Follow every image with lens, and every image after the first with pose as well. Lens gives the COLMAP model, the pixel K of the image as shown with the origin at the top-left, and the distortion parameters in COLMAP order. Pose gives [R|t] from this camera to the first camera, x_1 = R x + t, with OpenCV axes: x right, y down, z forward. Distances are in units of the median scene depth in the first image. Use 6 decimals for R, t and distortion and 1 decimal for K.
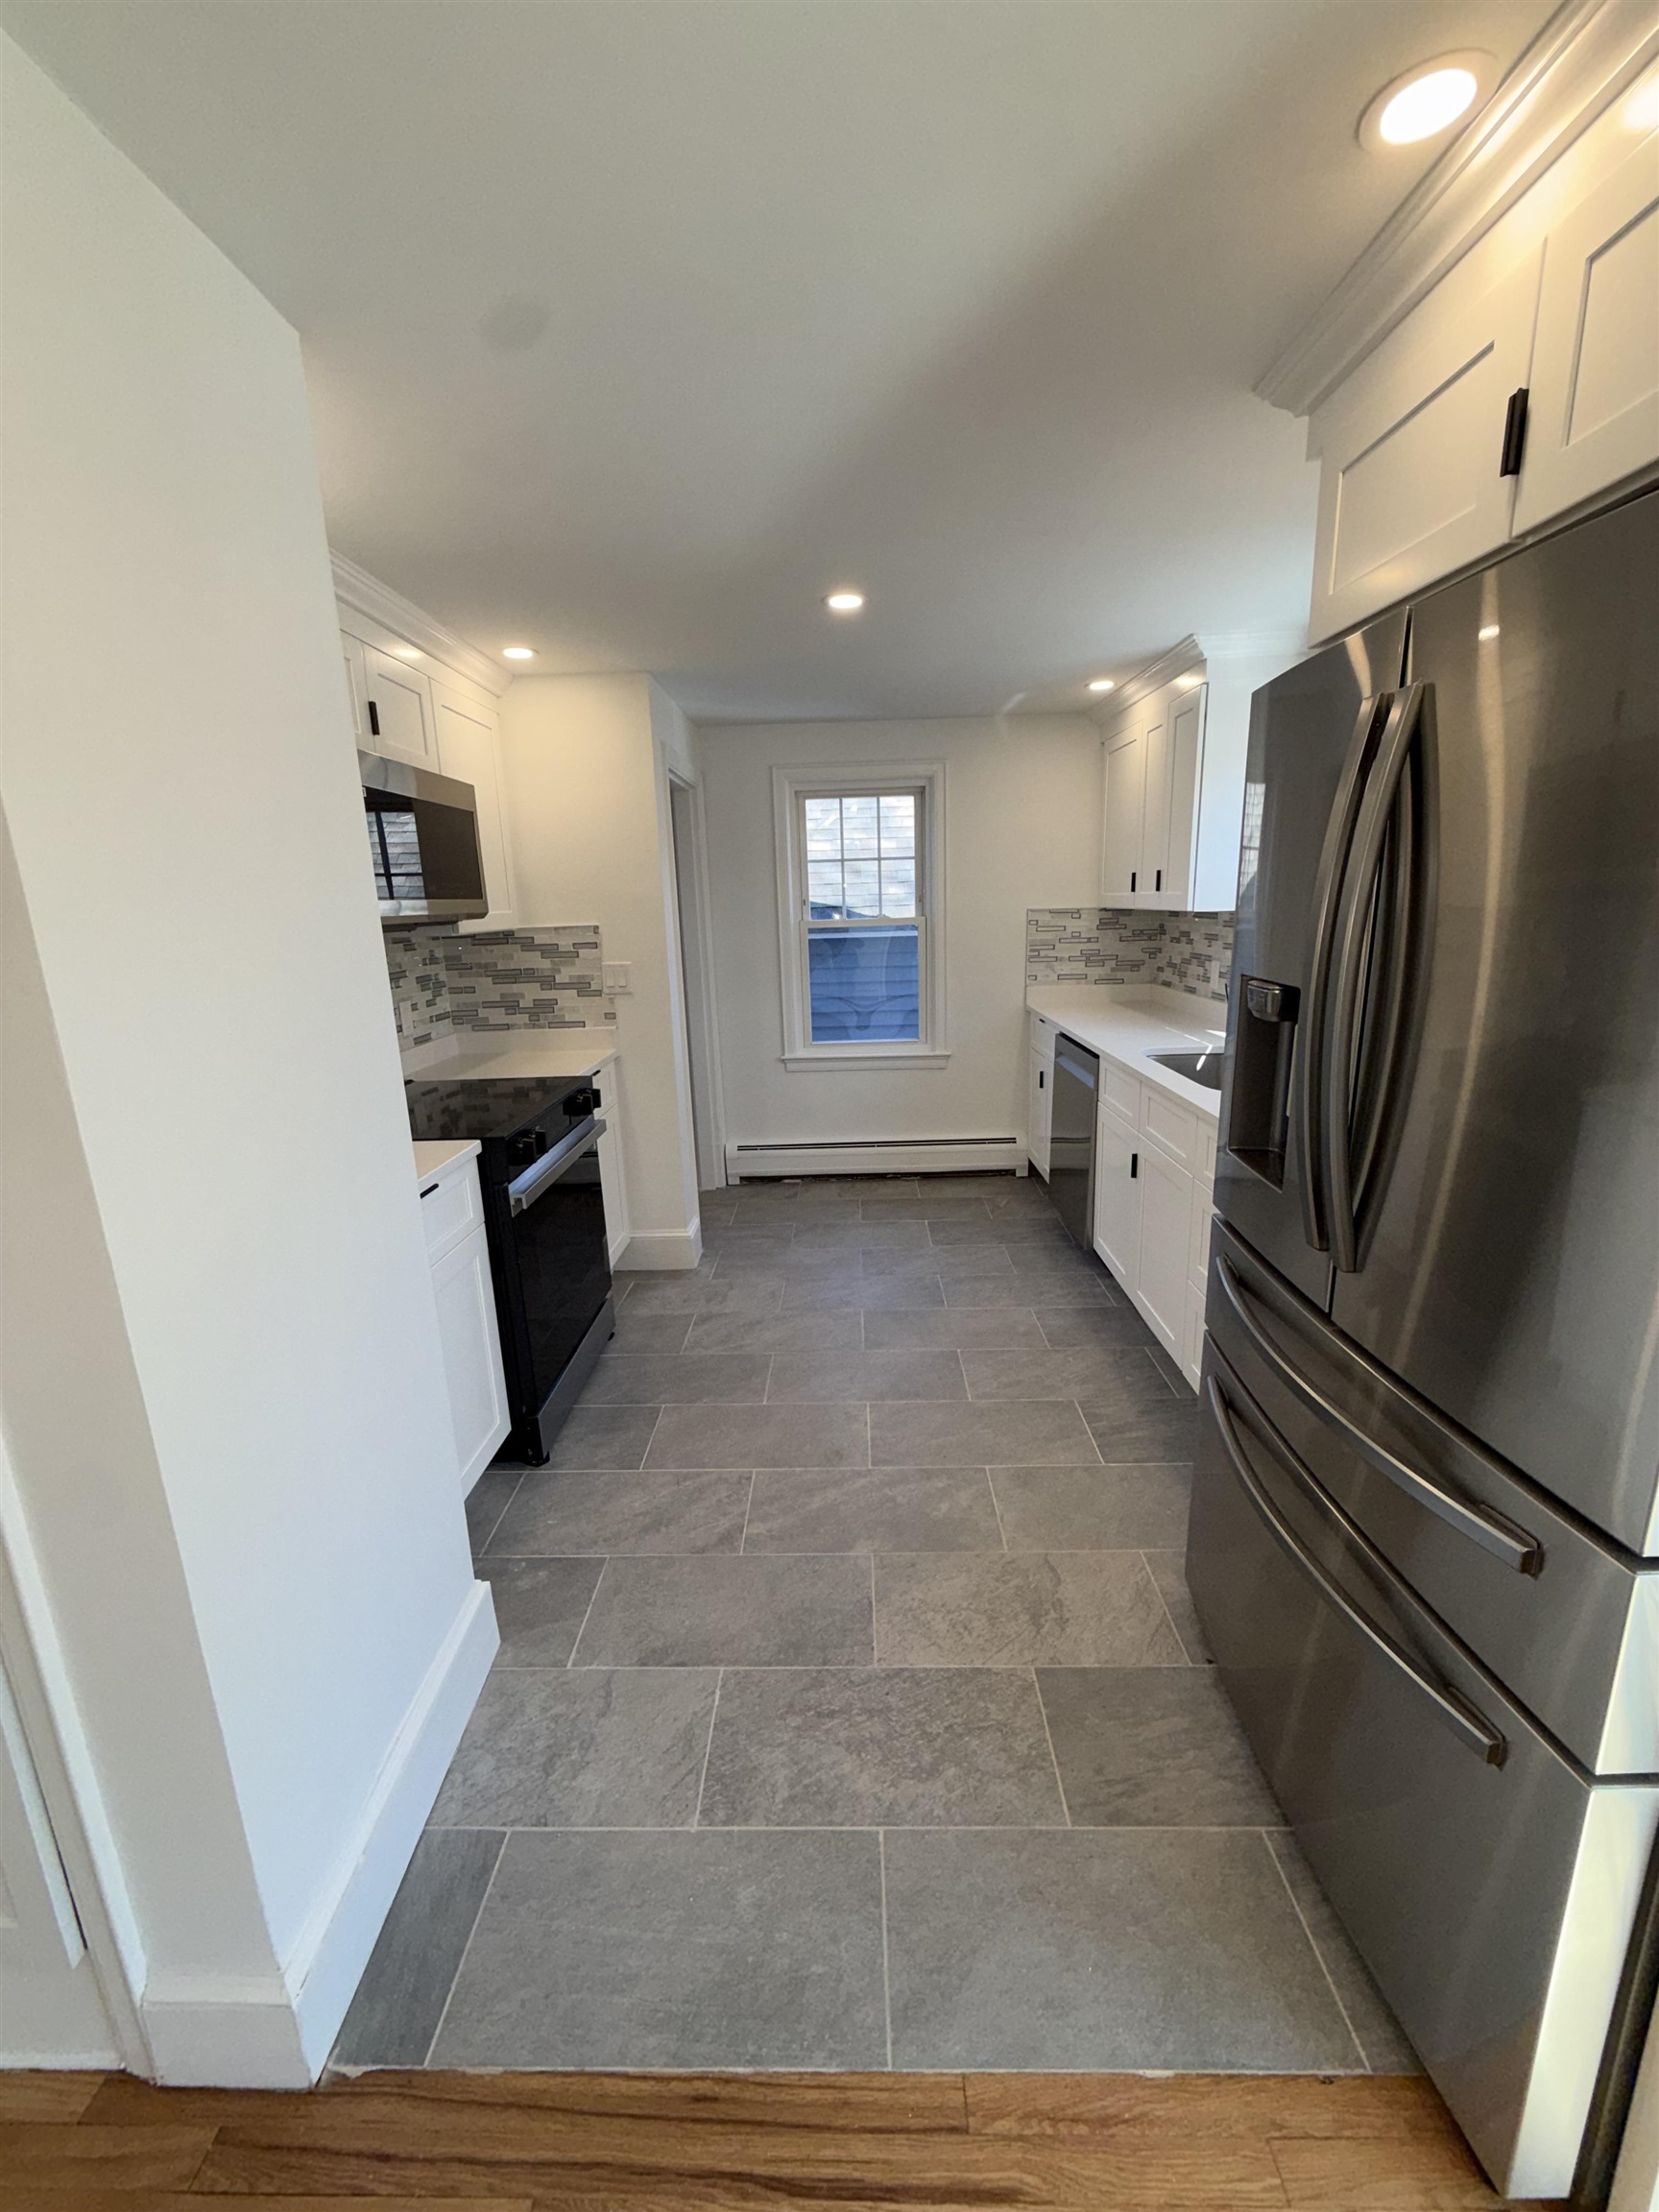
lens RADIAL K [[882.1, 0, 827.3], [0, 882.1, 1101.5], [0, 0, 1]] dist [0.001160, -0.000143]
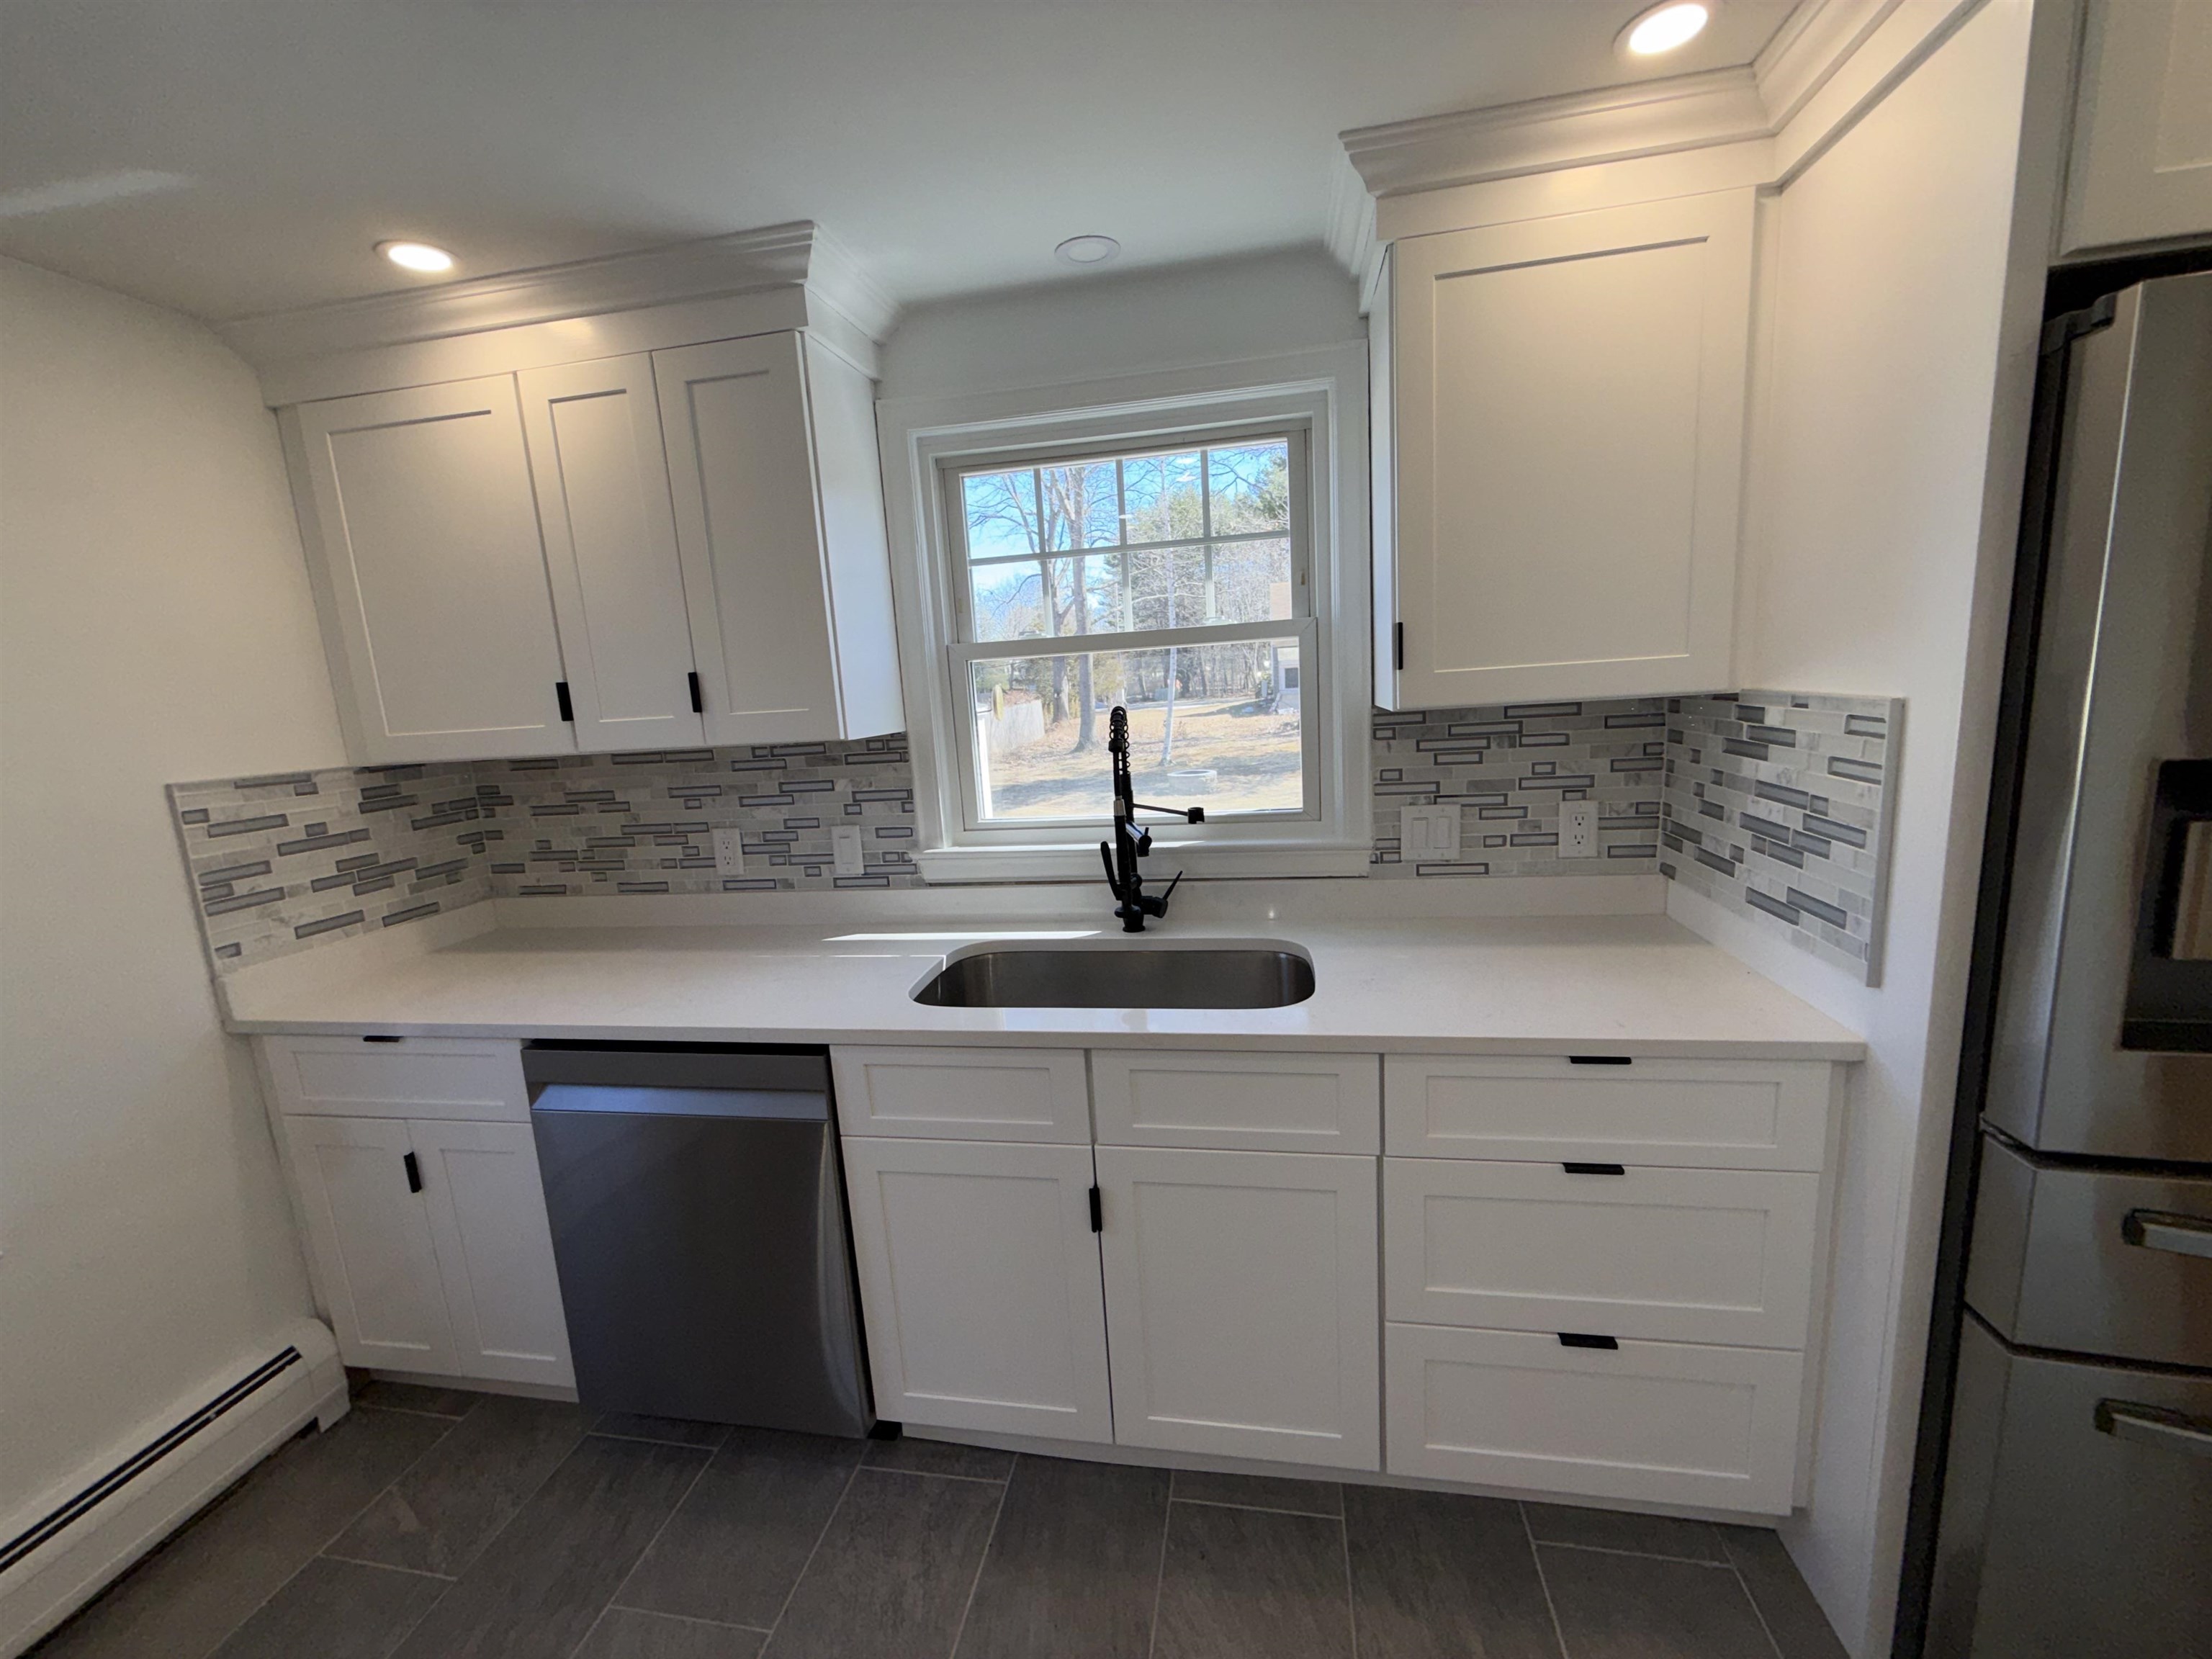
lens RADIAL K [[889.0, 0, 1096.9], [0, 889.0, 833.9], [0, 0, 1]] dist [-0.002730, 0.000124]
pose [[0.166265, -0.155137, 0.973801, -0.081693], [0.279717, 0.954402, 0.104289, -0.124999], [-0.945576, 0.255049, 0.202078, 0.545629]]
